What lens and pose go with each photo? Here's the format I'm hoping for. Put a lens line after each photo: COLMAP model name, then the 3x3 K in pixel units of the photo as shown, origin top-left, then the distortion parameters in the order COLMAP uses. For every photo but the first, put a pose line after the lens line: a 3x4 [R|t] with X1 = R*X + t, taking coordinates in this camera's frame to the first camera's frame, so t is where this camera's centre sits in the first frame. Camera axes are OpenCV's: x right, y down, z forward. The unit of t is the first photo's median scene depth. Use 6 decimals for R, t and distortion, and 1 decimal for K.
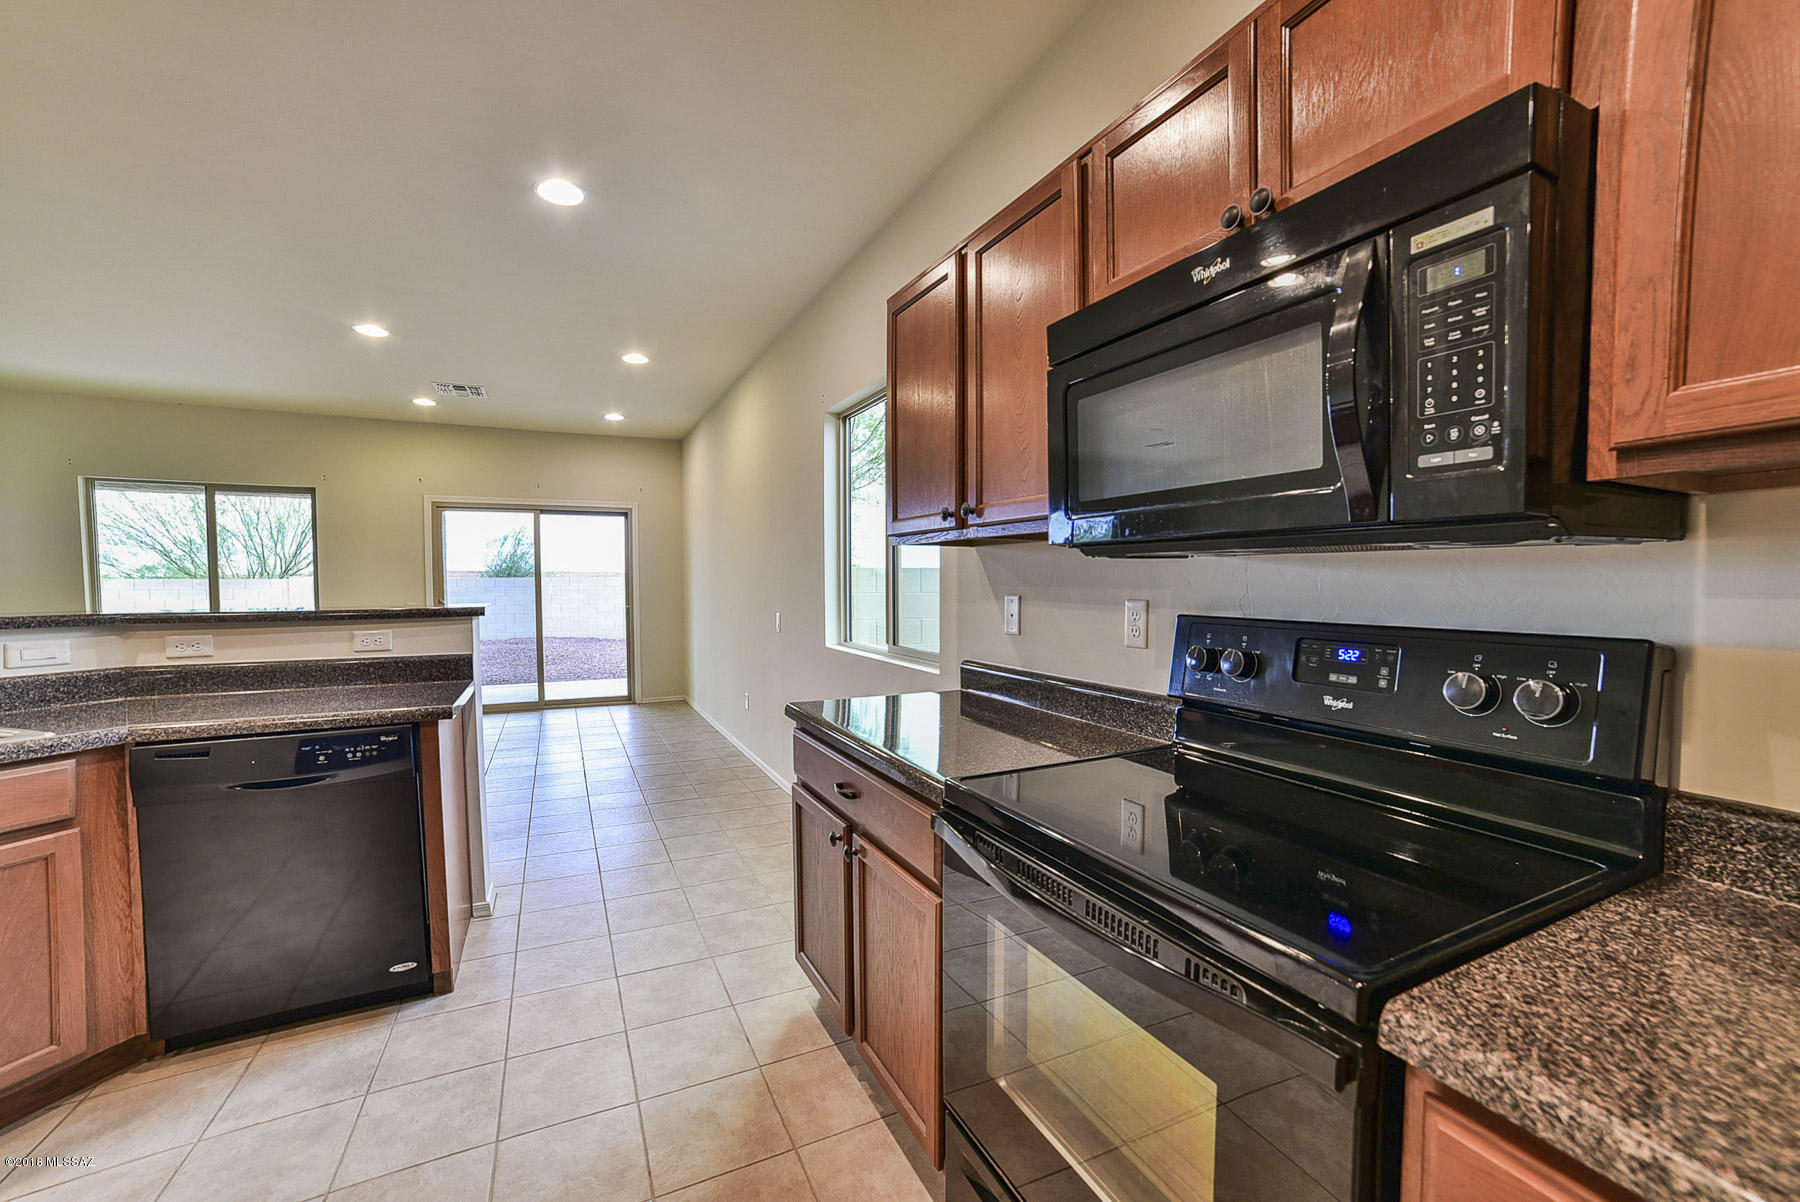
lens RADIAL K [[712.3, 0, 898.7], [0, 712.3, 608.9], [0, 0, 1]] dist [-0.089416, 0.034853]
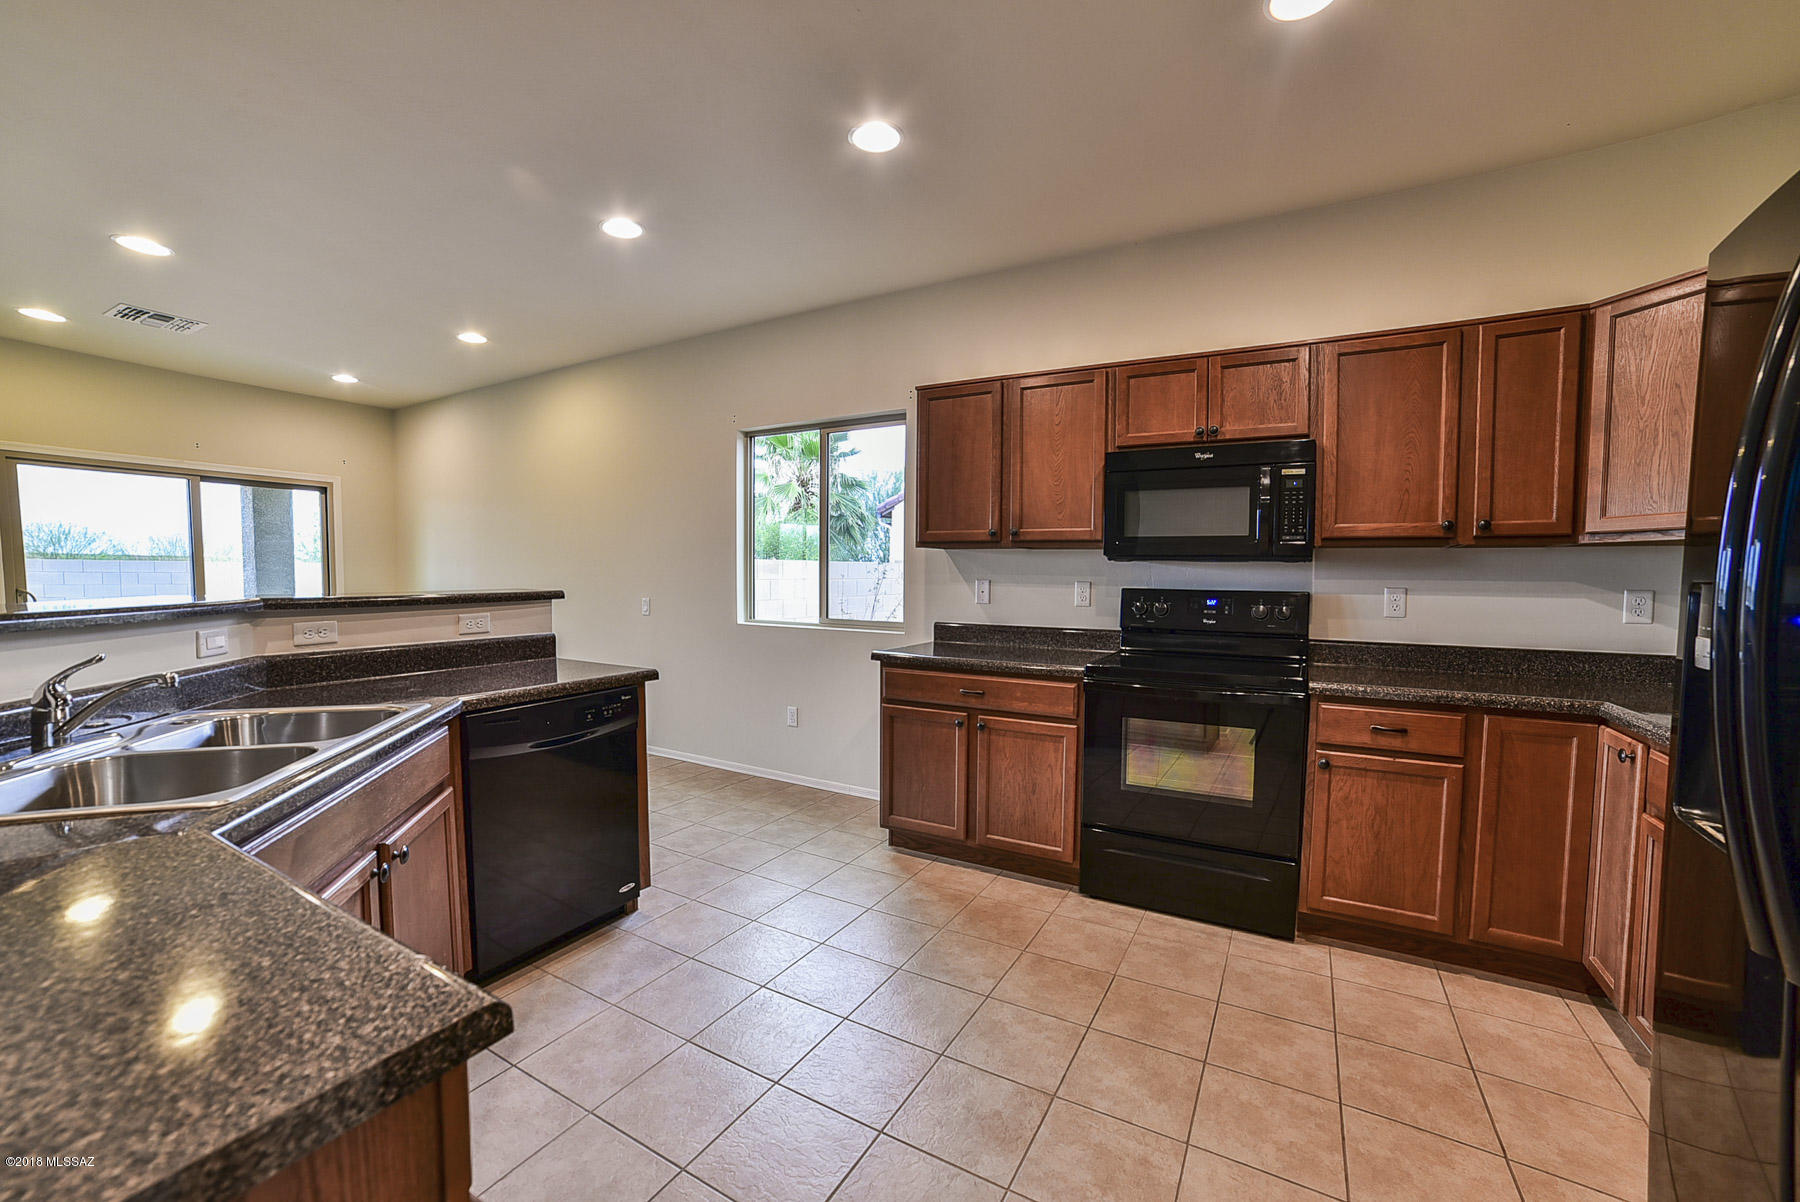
lens RADIAL K [[712.3, 0, 898.7], [0, 712.3, 608.9], [0, 0, 1]] dist [-0.089416, 0.034853]
pose [[0.831679, -0.021504, 0.554841, -0.938439], [0.013088, 0.999731, 0.019128, 0.014553], [-0.555103, -0.008646, 0.831737, -0.272987]]
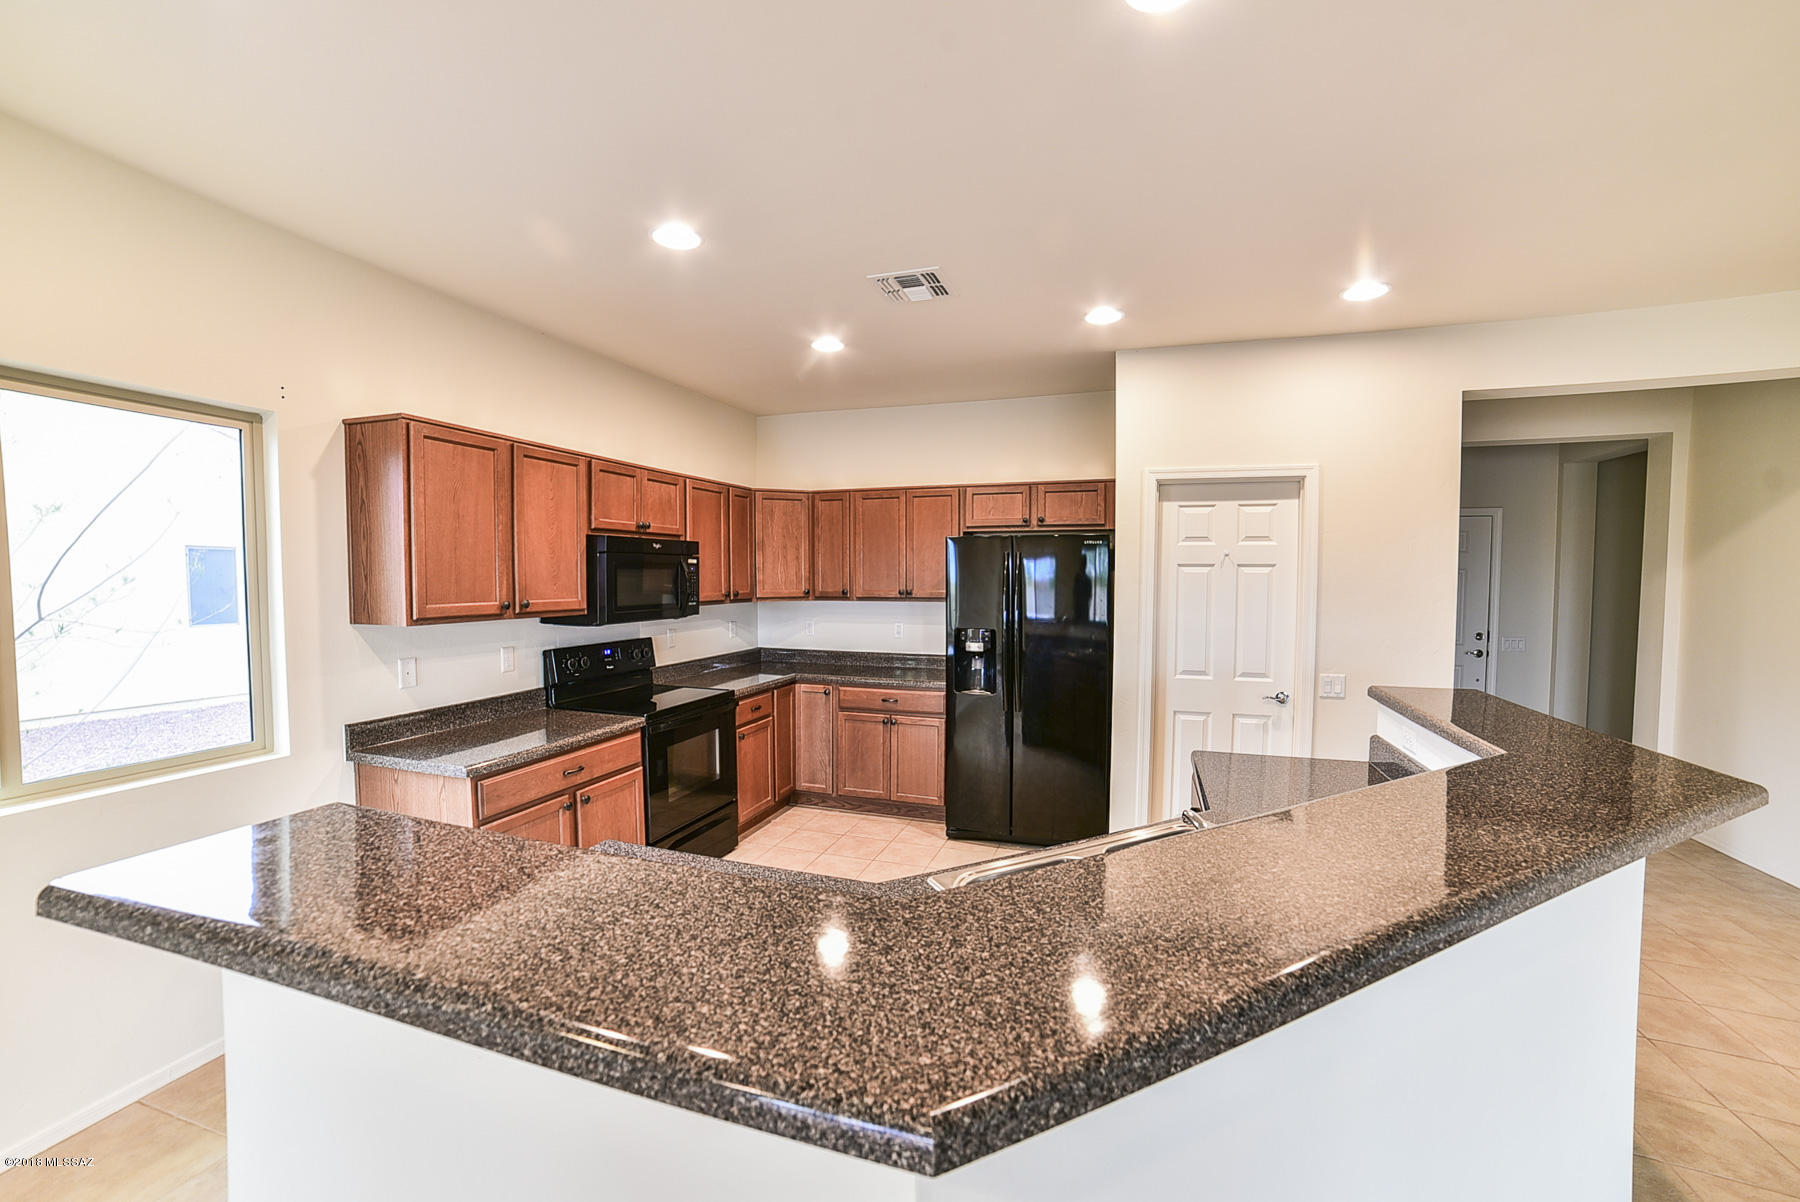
lens RADIAL K [[712.3, 0, 898.7], [0, 712.3, 608.9], [0, 0, 1]] dist [-0.089416, 0.034853]
pose [[-0.699796, -0.036994, 0.713384, -1.435282], [0.024743, 0.996804, 0.075963, -0.191149], [-0.713914, 0.070810, -0.696644, 1.256057]]
